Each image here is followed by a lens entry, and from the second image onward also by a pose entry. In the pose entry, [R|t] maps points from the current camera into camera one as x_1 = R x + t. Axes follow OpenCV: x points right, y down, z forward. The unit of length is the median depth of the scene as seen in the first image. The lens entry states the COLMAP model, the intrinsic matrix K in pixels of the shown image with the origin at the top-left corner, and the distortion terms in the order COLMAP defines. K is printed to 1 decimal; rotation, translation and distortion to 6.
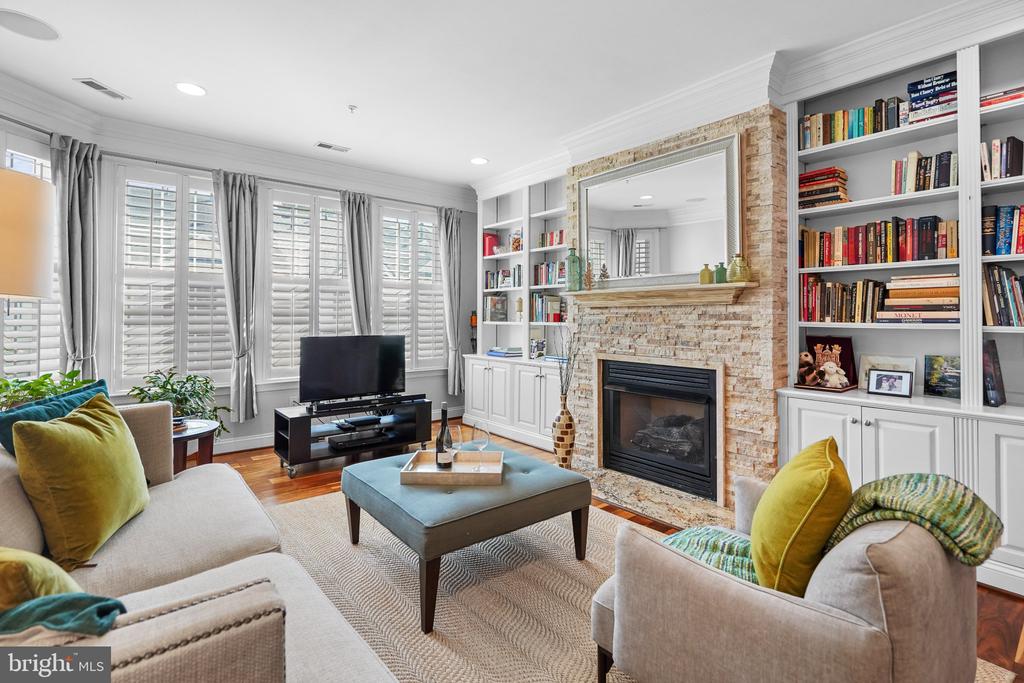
lens RADIAL K [[480.2, 0, 505.6], [0, 480.2, 309.7], [0, 0, 1]] dist [-0.005167, 0.000251]
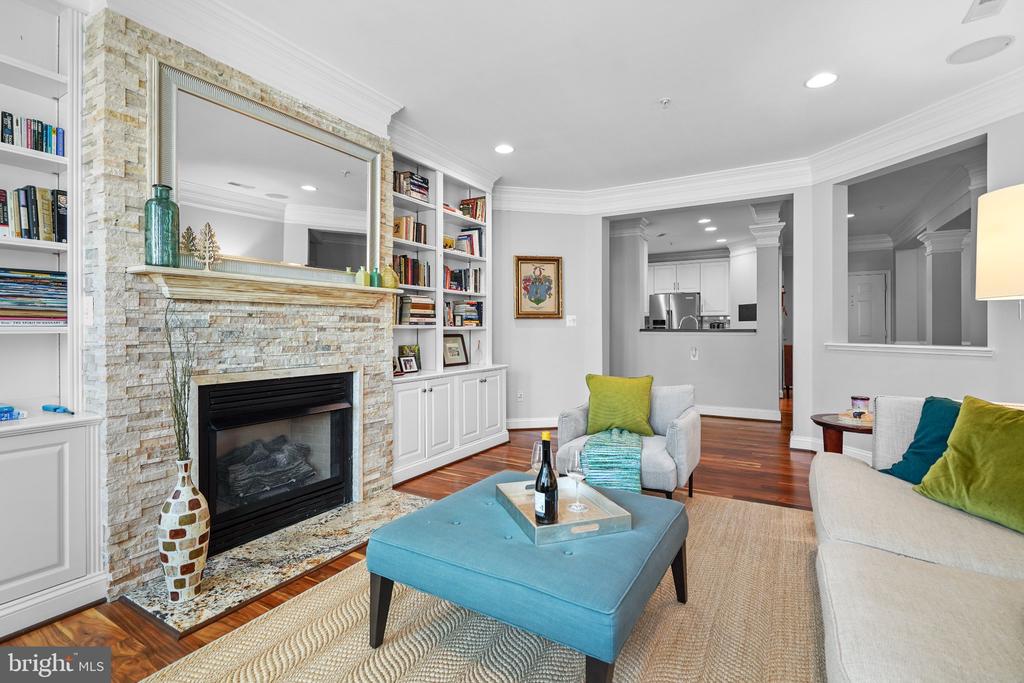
lens RADIAL K [[478.3, 0, 512.7], [0, 478.3, 328.0], [0, 0, 1]] dist [-0.003256, 0.000936]
pose [[-0.351521, -0.001166, 0.936179, -0.587012], [-0.014894, 0.999880, -0.004347, 0.031322], [-0.936062, -0.015471, -0.351496, 0.981334]]
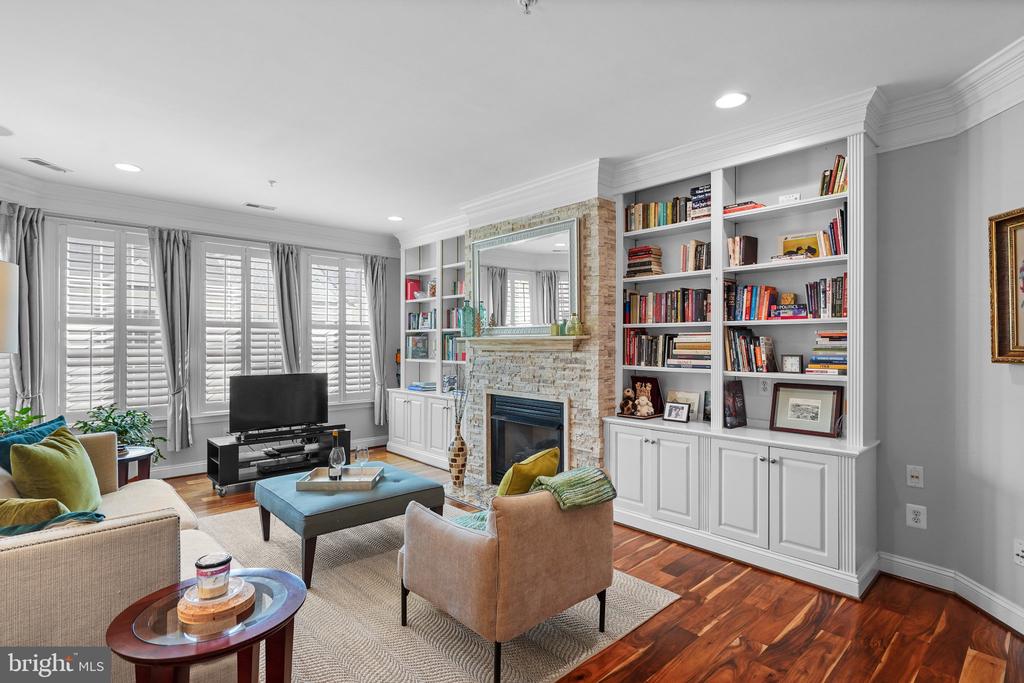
lens RADIAL K [[506.2, 0, 510.3], [0, 506.2, 343.8], [0, 0, 1]] dist [0.000042, -0.000156]
pose [[0.997748, -0.000170, 0.067067, 0.193915], [-0.000913, 0.999870, 0.016116, -0.048884], [-0.067061, -0.016141, 0.997618, -0.305753]]
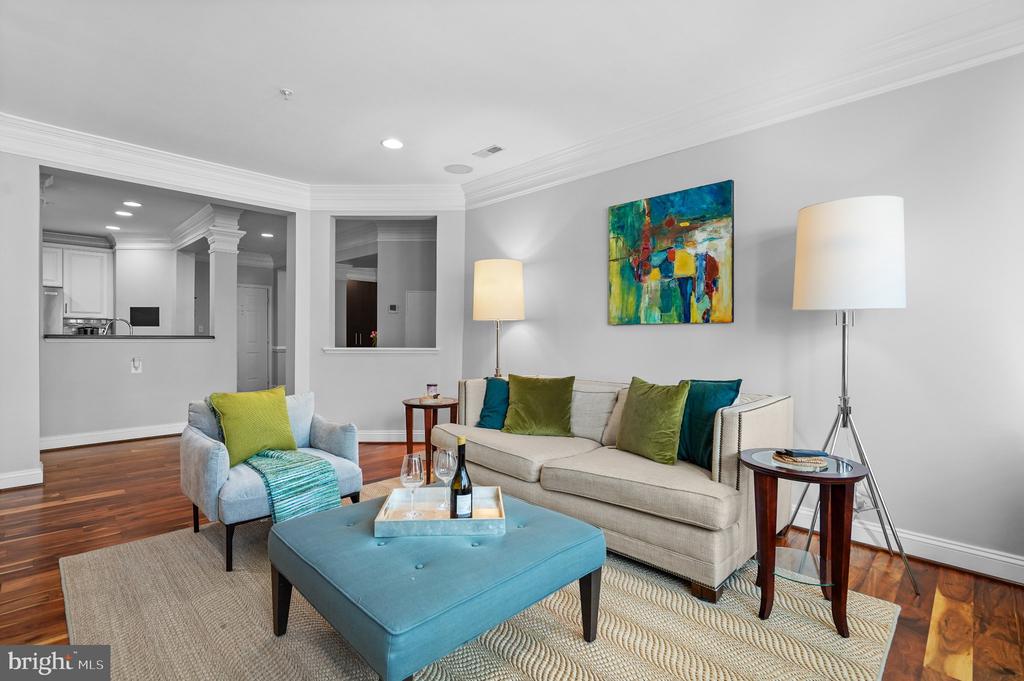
lens RADIAL K [[478.3, 0, 512.7], [0, 478.3, 327.0], [0, 0, 1]] dist [-0.003256, 0.000936]
pose [[-0.993430, -0.010463, -0.113960, -0.079382], [-0.006106, 0.999239, -0.038516, 0.042596], [0.114276, -0.037567, -0.992738, 1.324329]]
